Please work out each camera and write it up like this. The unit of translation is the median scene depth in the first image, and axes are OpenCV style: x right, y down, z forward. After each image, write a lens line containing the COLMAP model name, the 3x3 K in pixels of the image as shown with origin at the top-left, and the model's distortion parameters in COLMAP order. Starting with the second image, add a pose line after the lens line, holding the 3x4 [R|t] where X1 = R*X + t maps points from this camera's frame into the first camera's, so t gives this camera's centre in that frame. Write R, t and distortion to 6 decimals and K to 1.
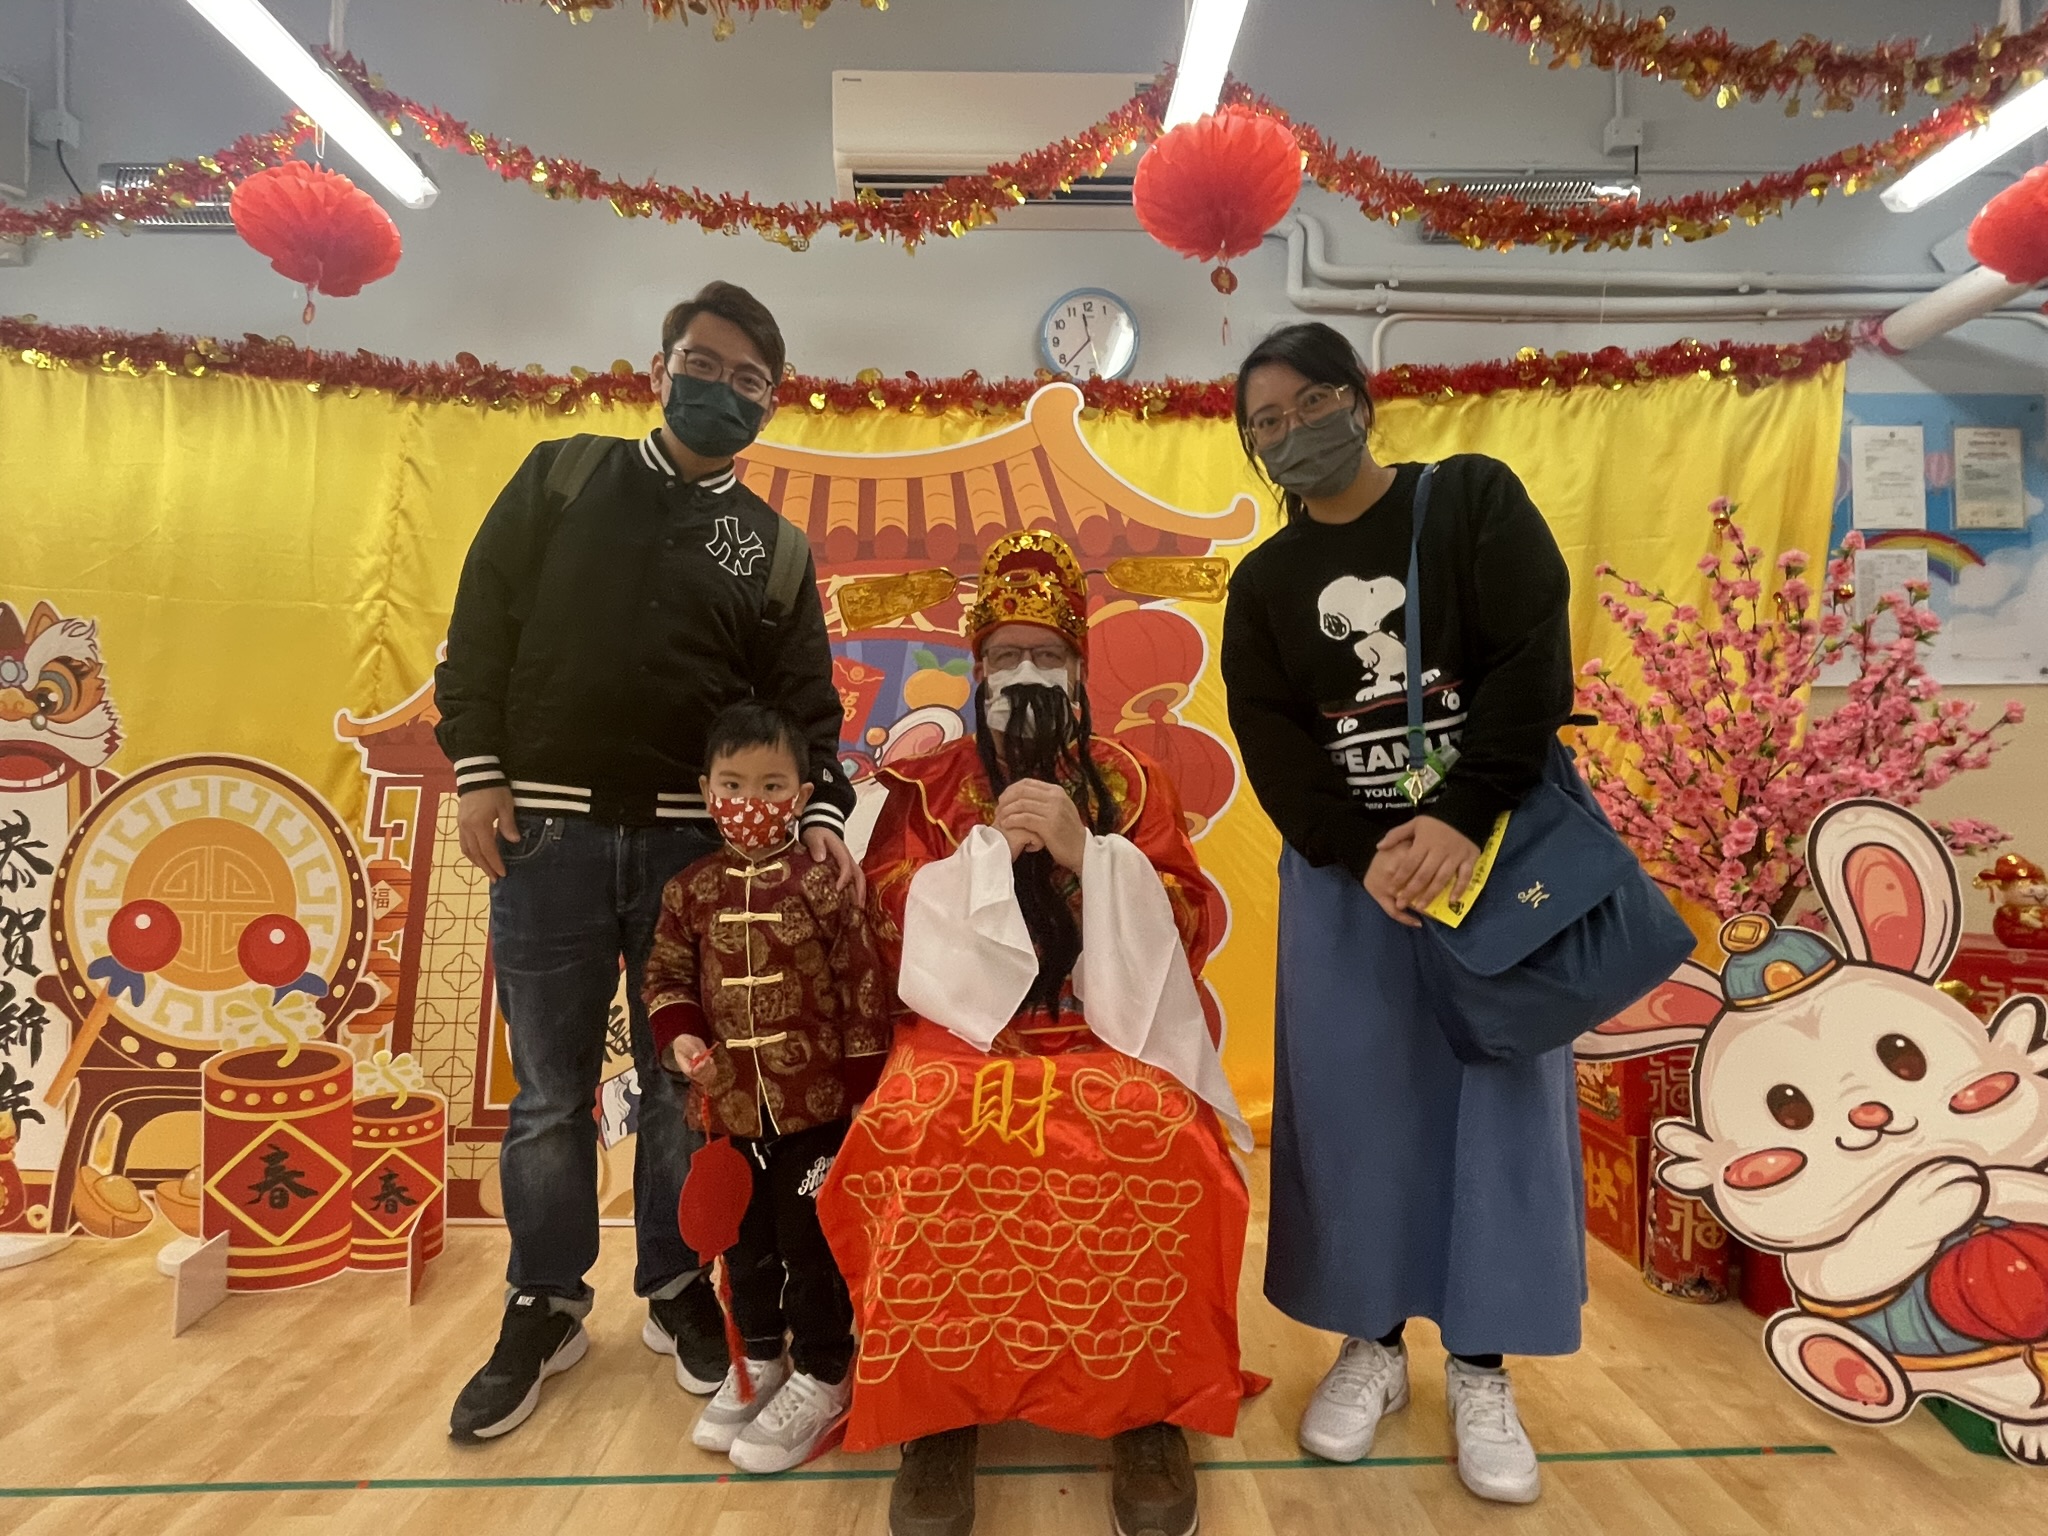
lens RADIAL K [[1029.6, 0, 1017.6], [0, 1029.6, 781.6], [0, 0, 1]] dist [0.000420, 0.000995]
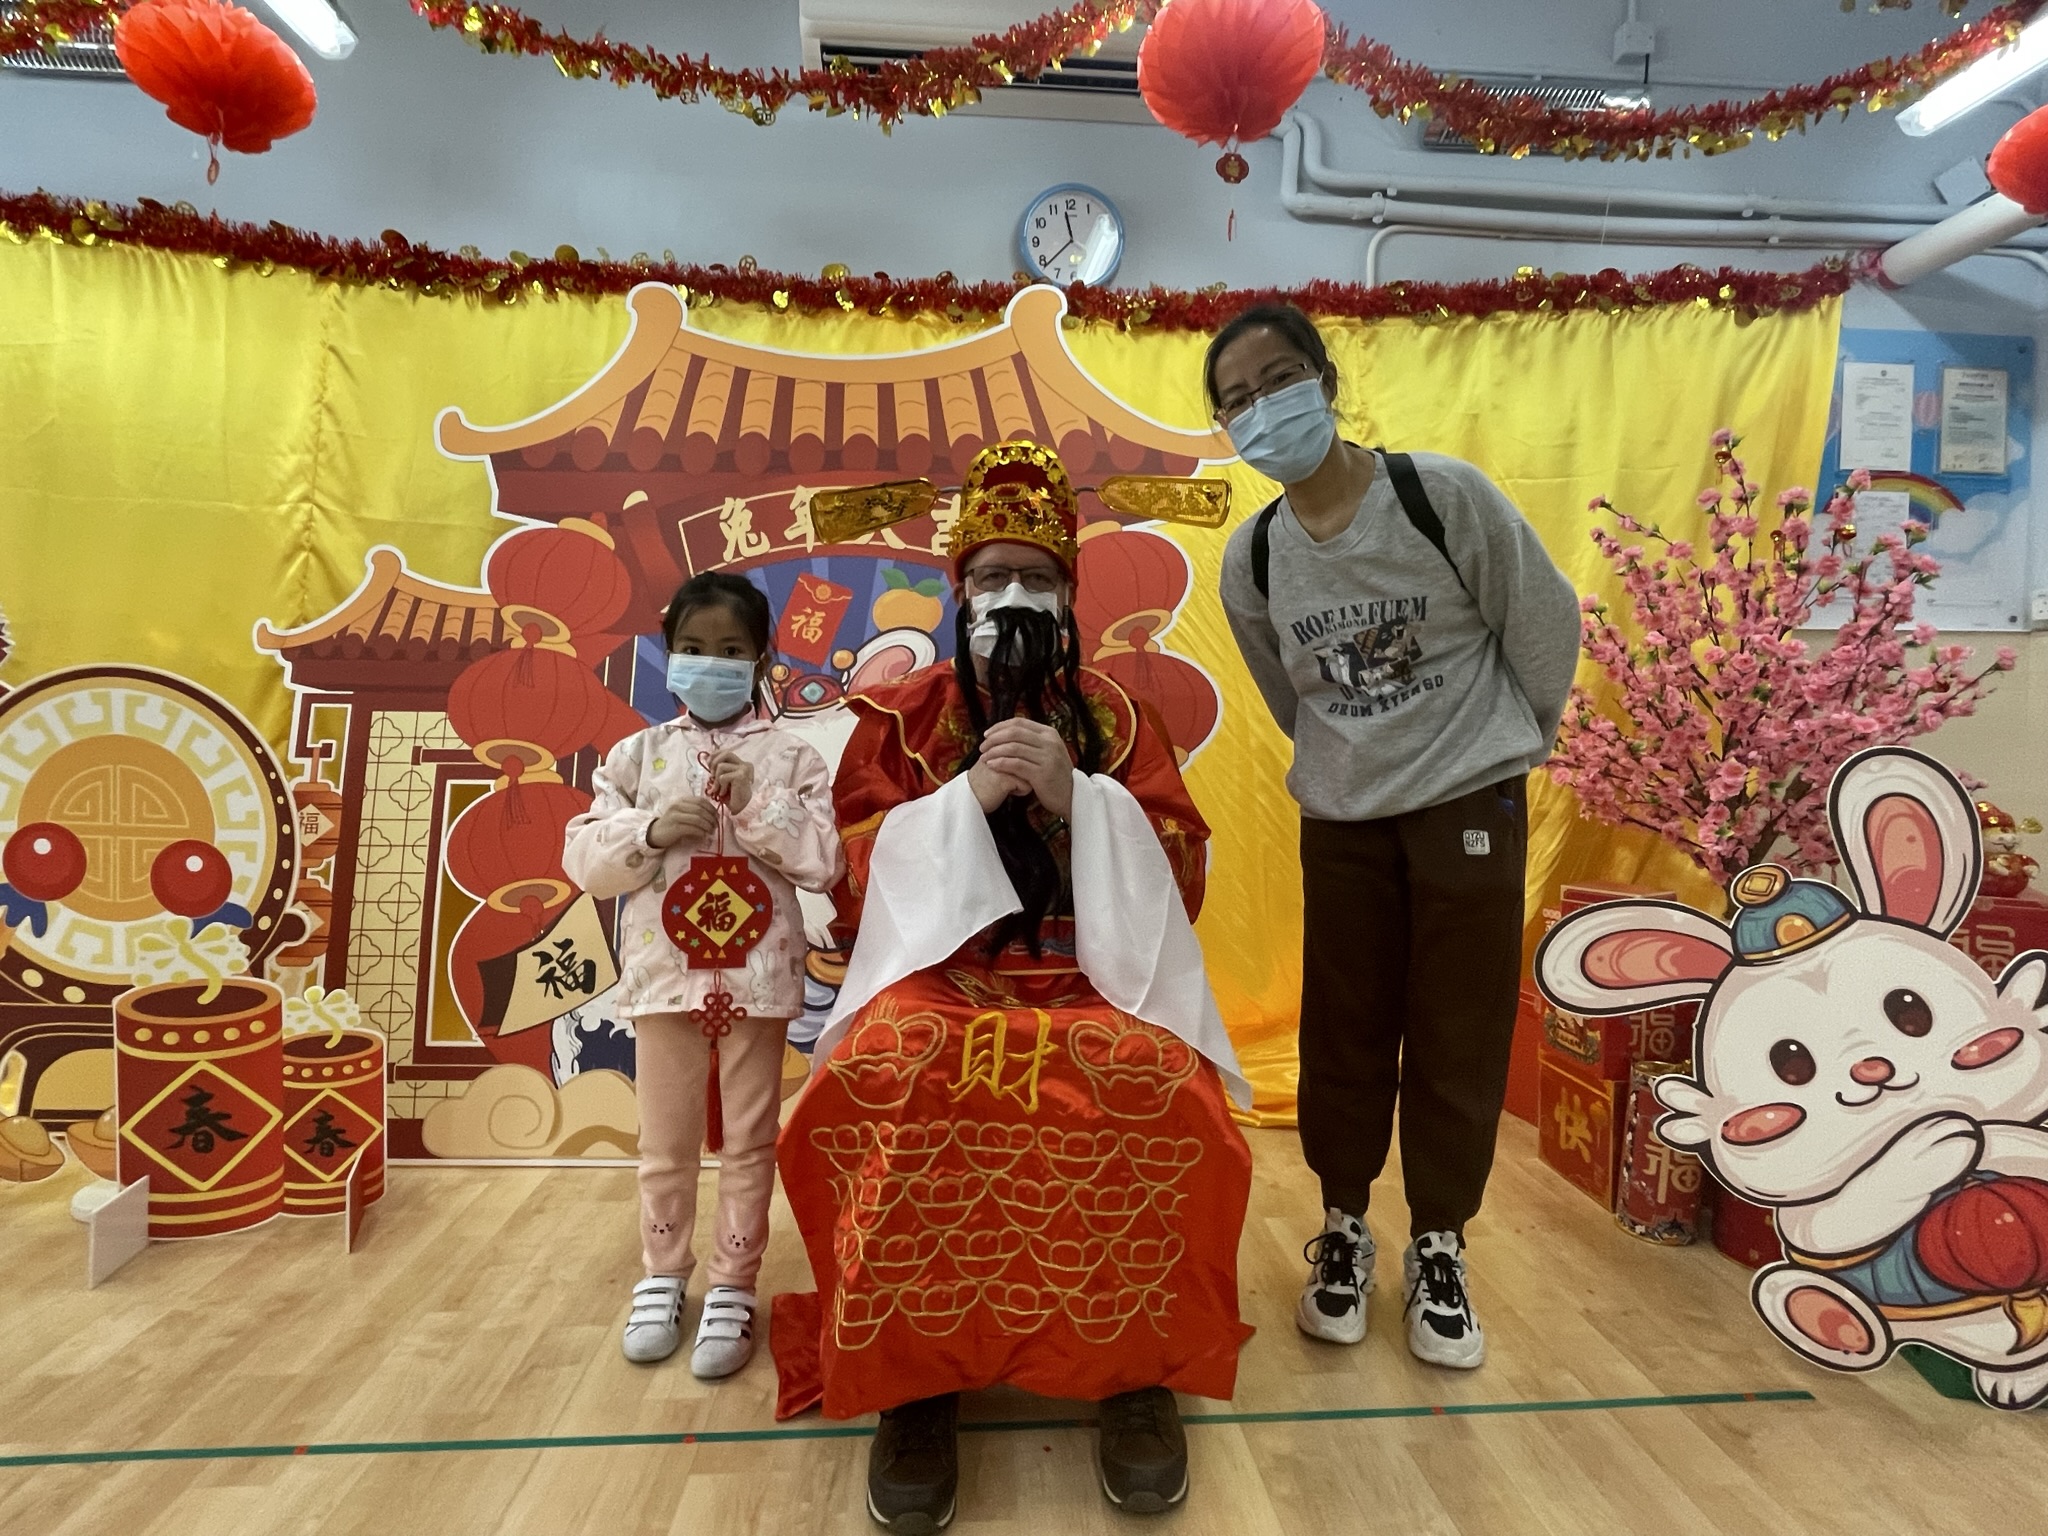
lens RADIAL K [[1029.6, 0, 1010.9], [0, 1029.6, 768.9], [0, 0, 1]] dist [0.000420, 0.000995]
pose [[0.998874, 0.015676, 0.044787, -0.027438], [-0.018312, 0.998086, 0.059070, -0.003350], [-0.043775, -0.059824, 0.997249, 0.048075]]
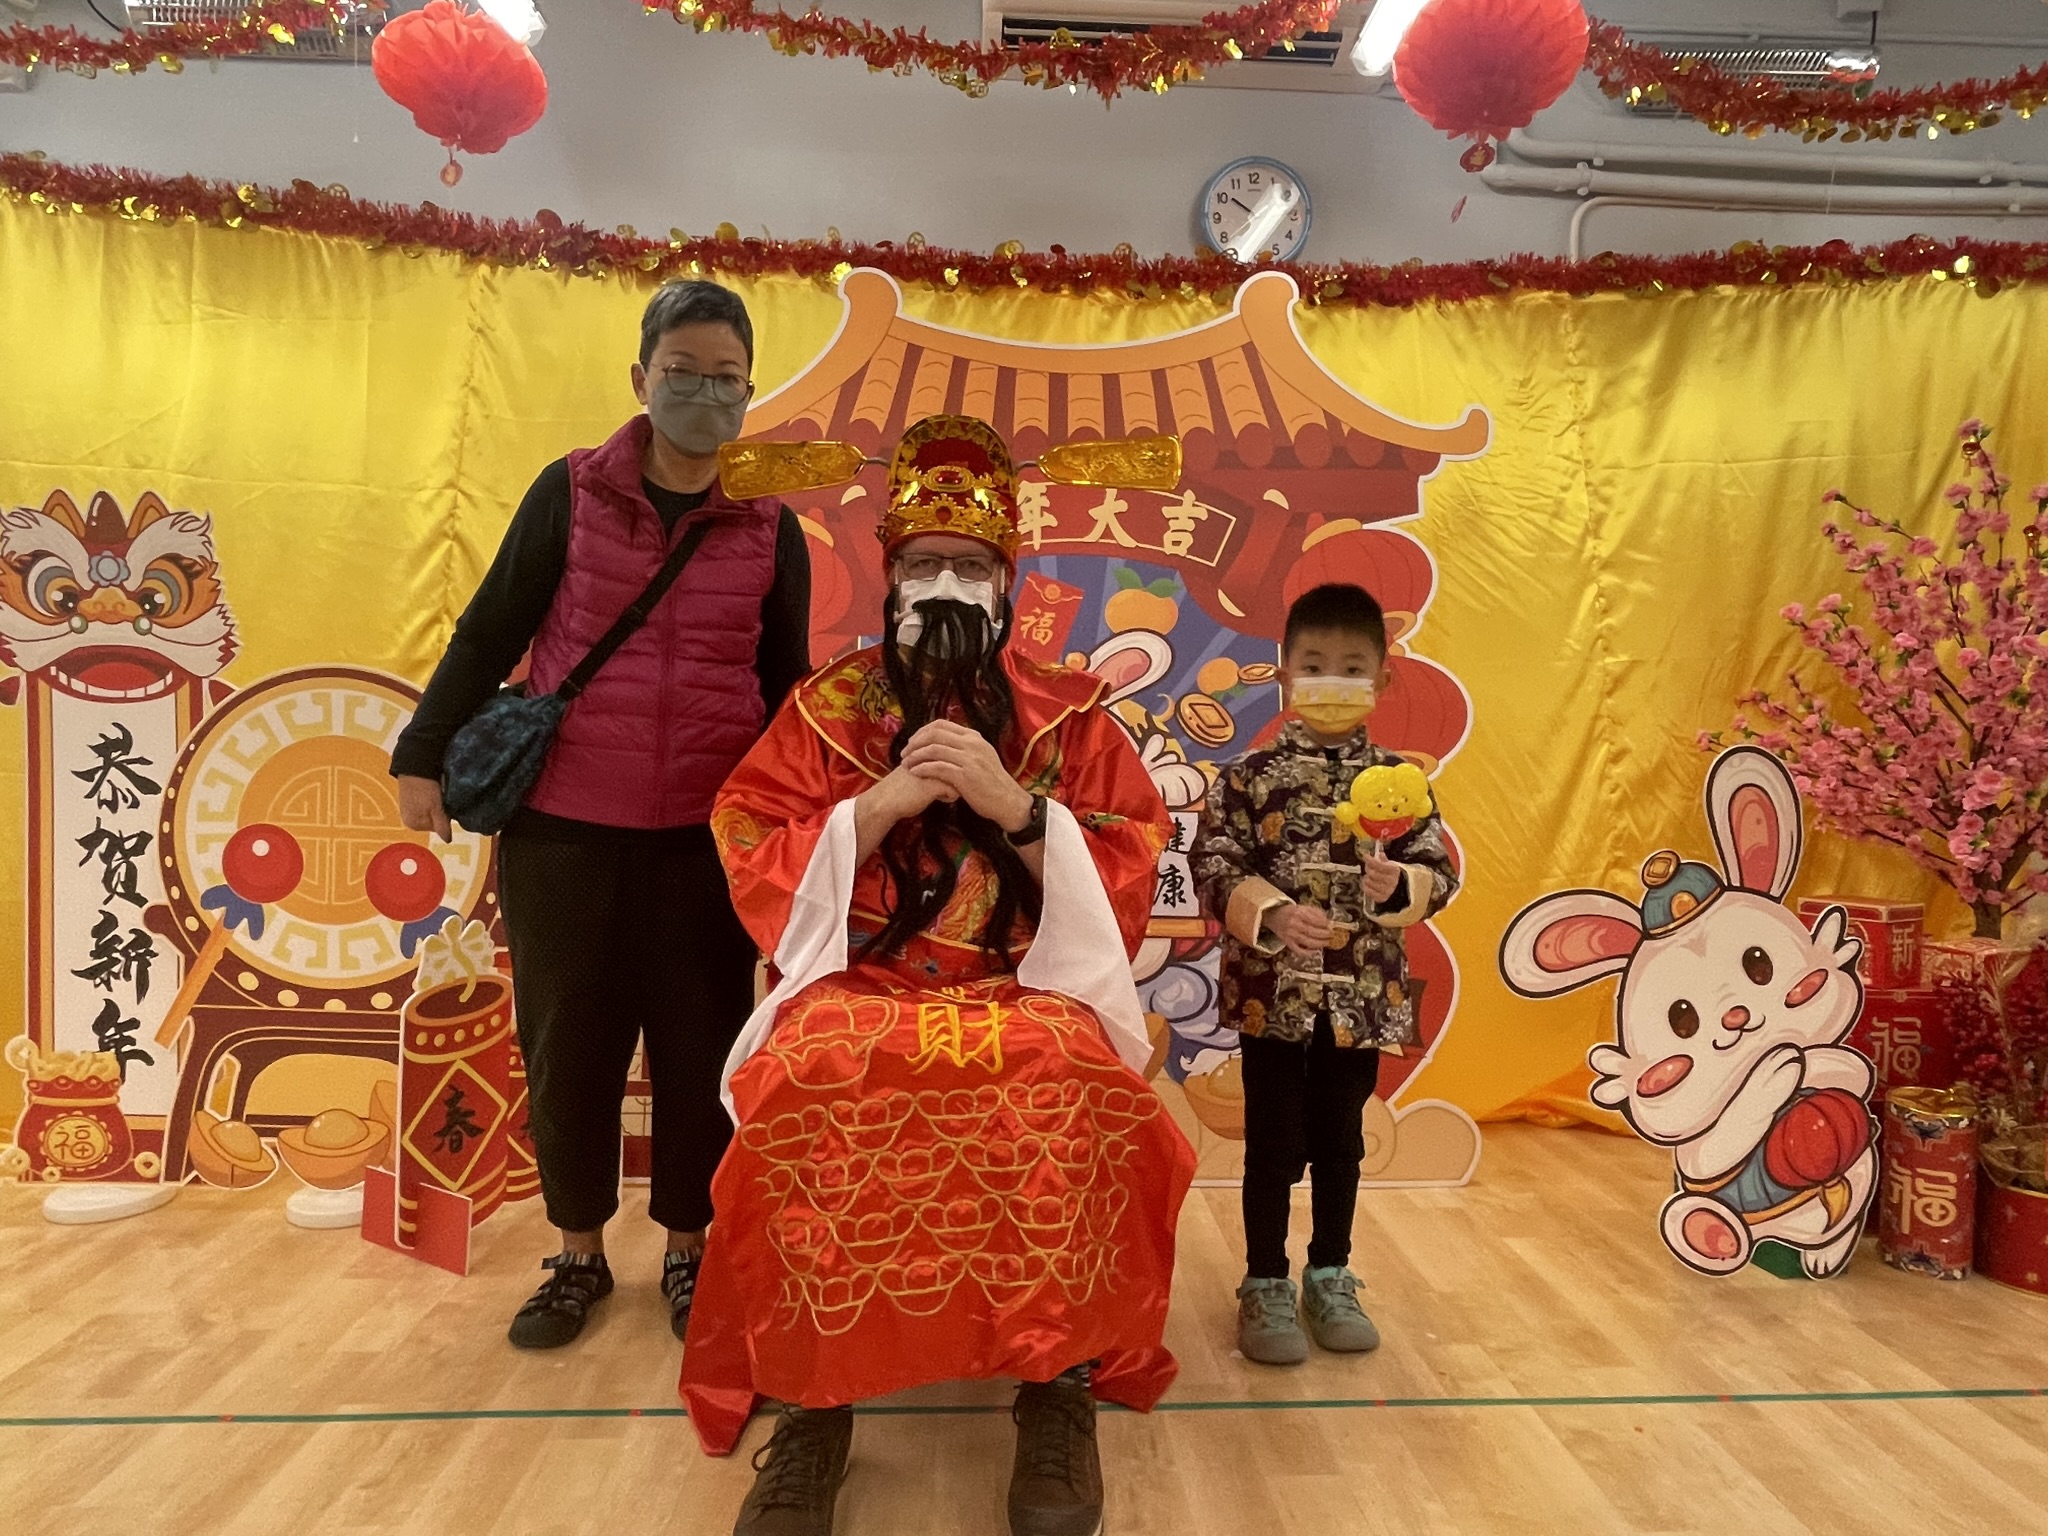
lens RADIAL K [[1245.5, 0, 1009.0], [0, 1245.5, 776.9], [0, 0, 1]] dist [-0.016691, 0.014891]
pose [[0.999526, 0.019627, 0.023708, -0.210008], [-0.020733, 0.998663, 0.047356, 0.007269], [-0.022747, -0.047825, 0.998597, -0.106328]]
